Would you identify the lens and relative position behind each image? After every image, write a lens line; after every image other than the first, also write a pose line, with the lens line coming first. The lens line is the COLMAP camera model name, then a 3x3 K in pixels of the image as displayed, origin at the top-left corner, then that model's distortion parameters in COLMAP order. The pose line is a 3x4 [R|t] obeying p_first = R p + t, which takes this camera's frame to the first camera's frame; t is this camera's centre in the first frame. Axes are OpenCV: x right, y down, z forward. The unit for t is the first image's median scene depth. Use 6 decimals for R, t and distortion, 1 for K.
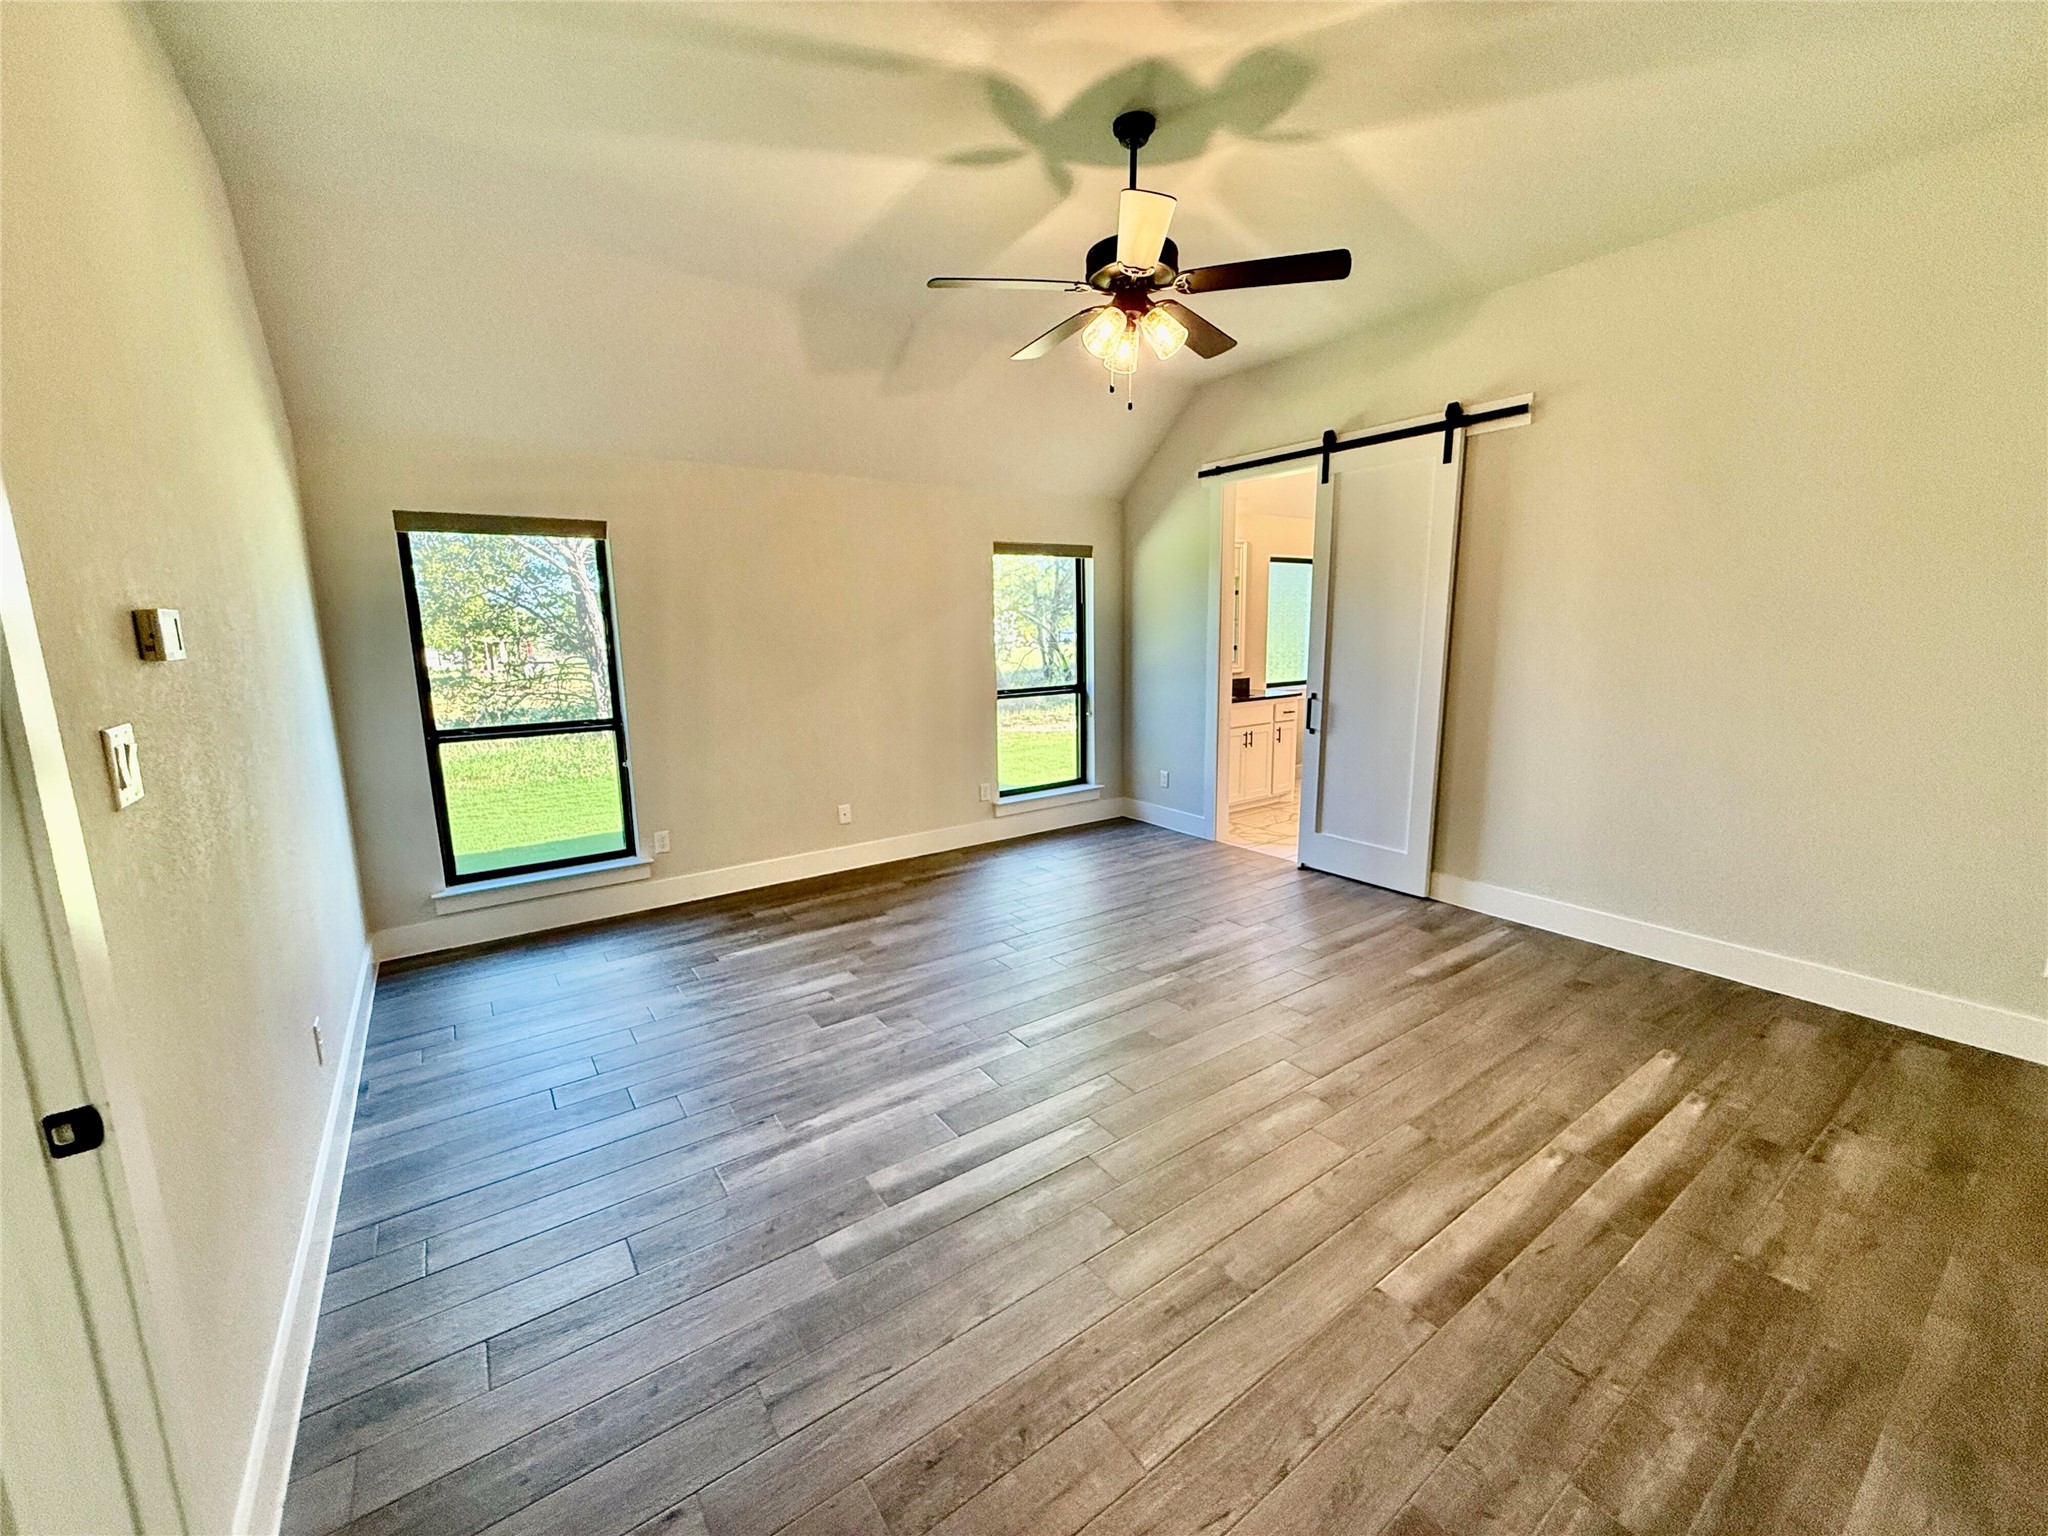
lens RADIAL K [[813.1, 0, 1025.1], [0, 813.1, 762.8], [0, 0, 1]] dist [0.001945, 0.000078]
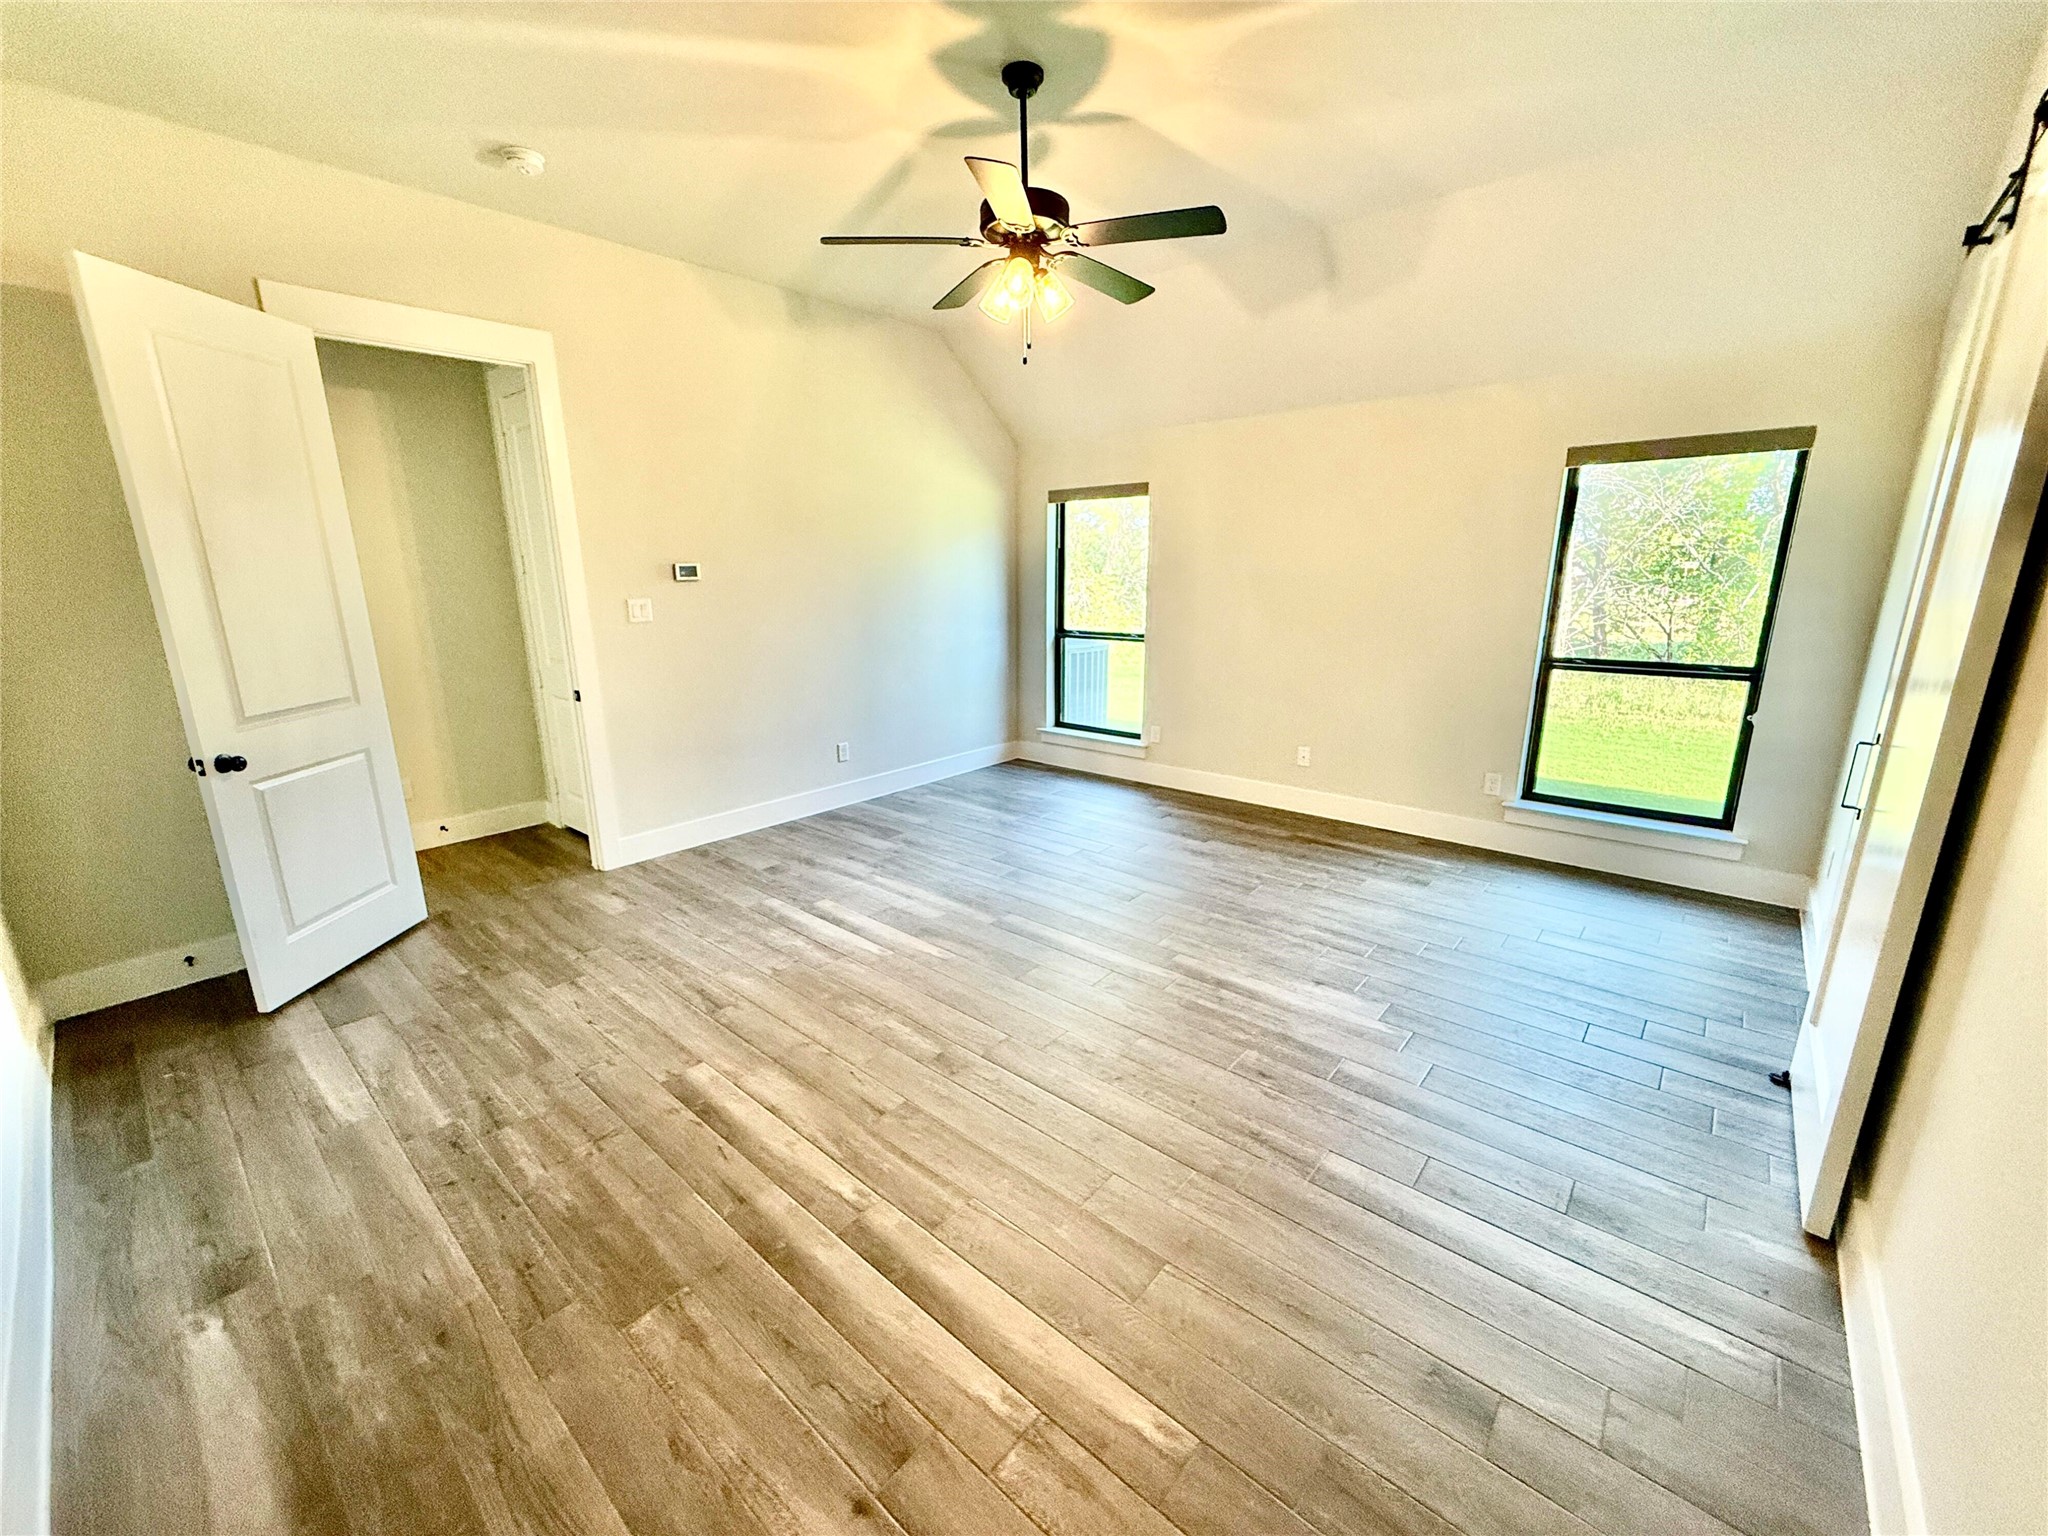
lens RADIAL K [[813.1, 0, 1024.9], [0, 813.1, 766.9], [0, 0, 1]] dist [0.001945, 0.000078]
pose [[0.242516, 0.251079, -0.937094, 1.154246], [-0.159374, 0.963117, 0.216806, -0.158906], [0.956967, 0.096769, 0.273586, 0.722382]]
